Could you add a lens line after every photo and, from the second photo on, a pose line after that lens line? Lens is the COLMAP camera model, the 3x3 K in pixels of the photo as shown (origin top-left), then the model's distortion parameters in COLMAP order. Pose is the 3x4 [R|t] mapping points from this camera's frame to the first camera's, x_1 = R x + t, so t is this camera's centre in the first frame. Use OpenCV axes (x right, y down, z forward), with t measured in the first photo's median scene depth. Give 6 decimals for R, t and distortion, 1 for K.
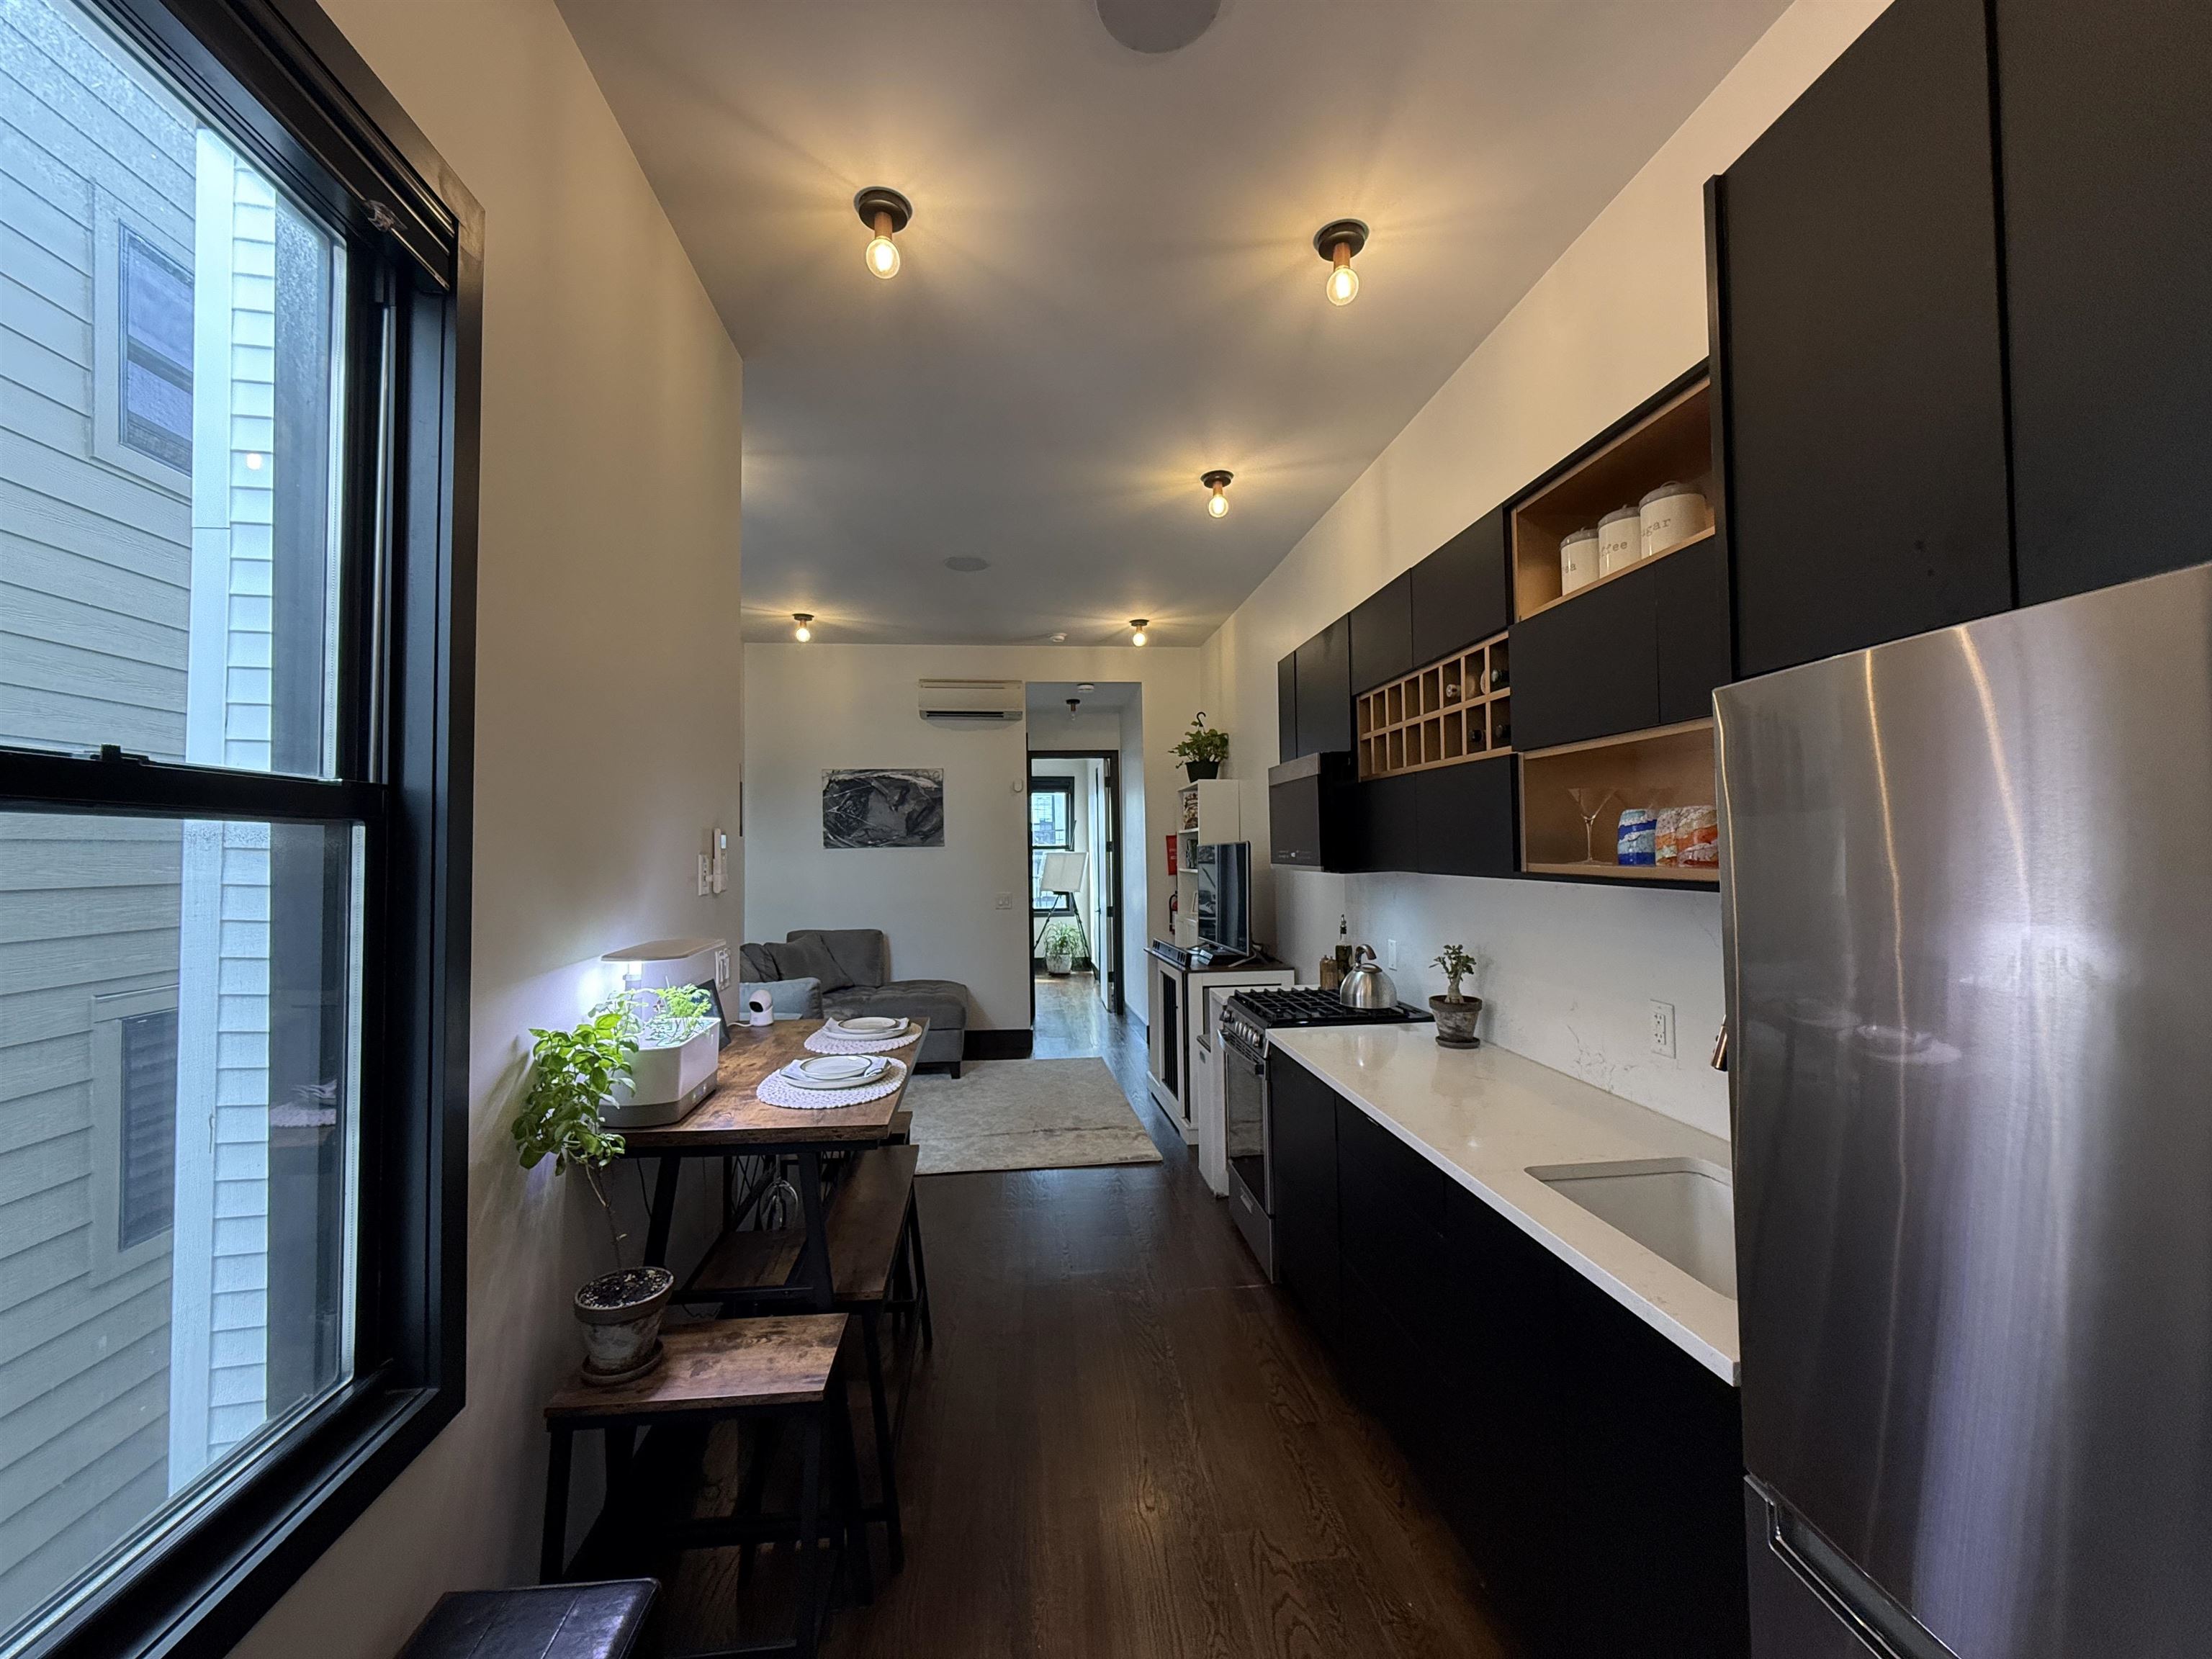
lens RADIAL K [[877.0, 0, 1109.6], [0, 877.0, 827.0], [0, 0, 1]] dist [-0.000440, 0.000033]
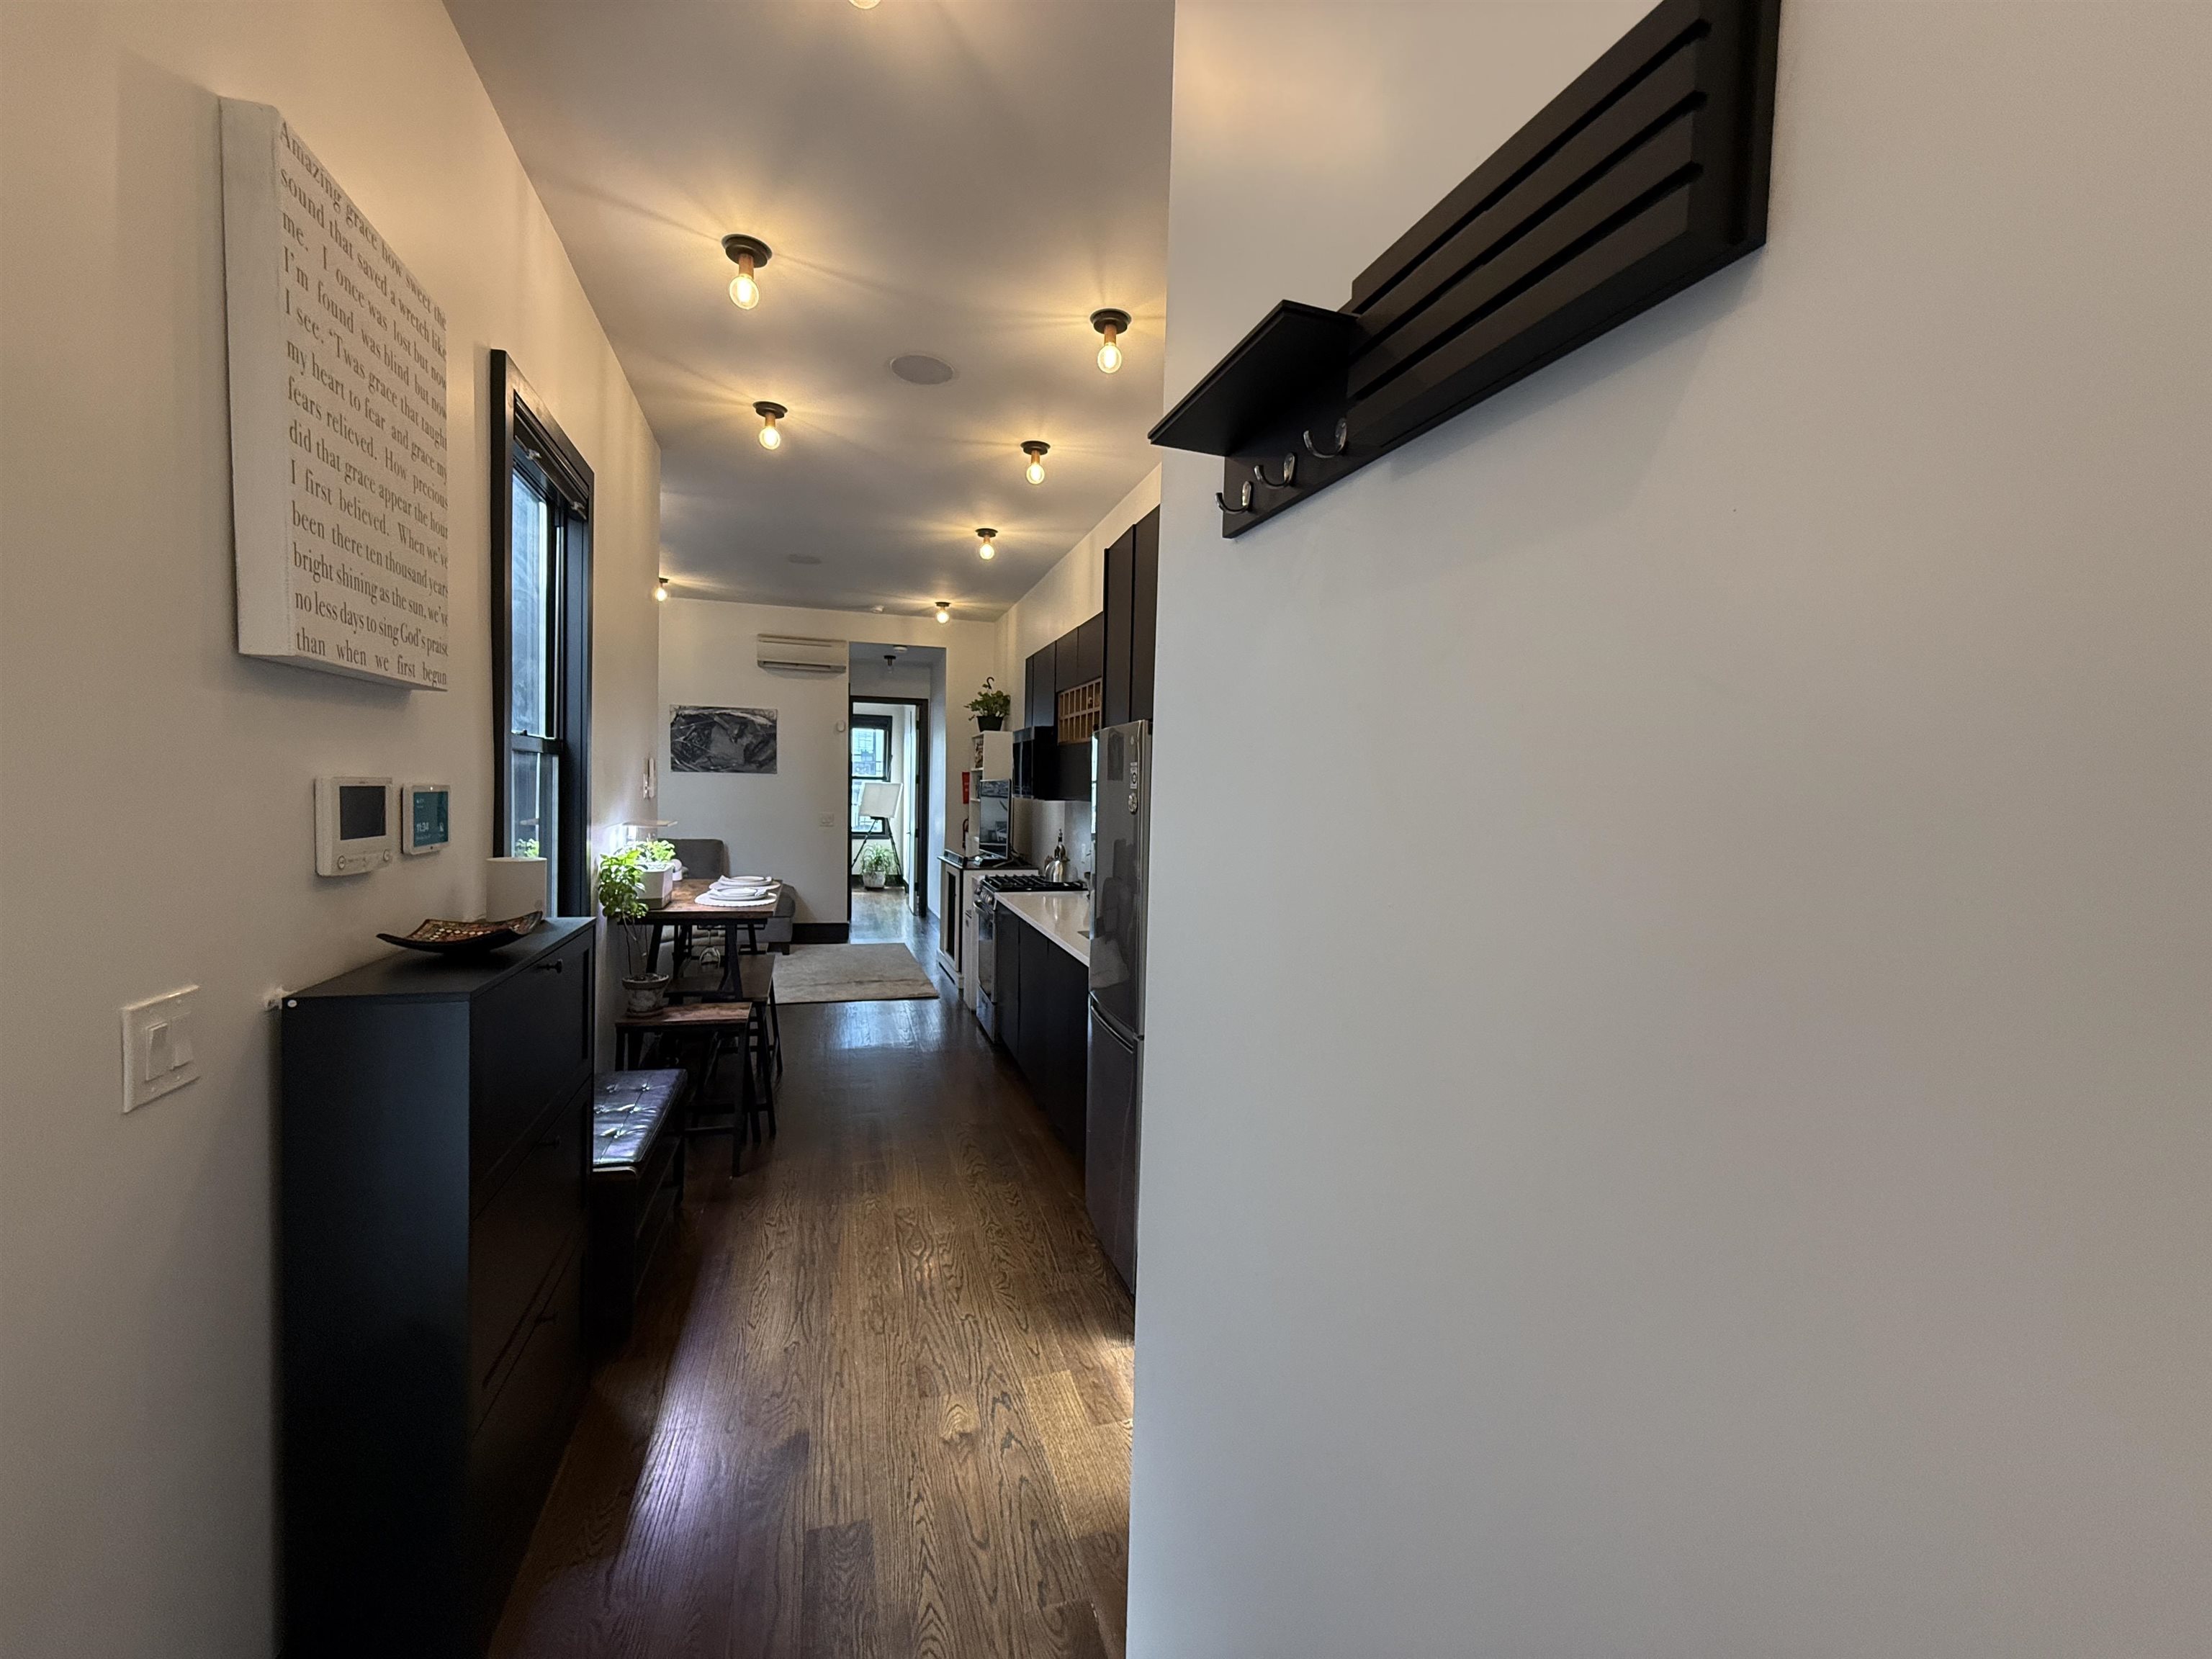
lens RADIAL K [[877.0, 0, 1109.6], [0, 877.0, 827.0], [0, 0, 1]] dist [-0.000440, 0.000033]
pose [[0.979960, 0.028322, 0.197169, 0.026674], [-0.042491, 0.996780, 0.068003, -0.006570], [-0.194608, -0.075018, 0.978008, -0.289794]]
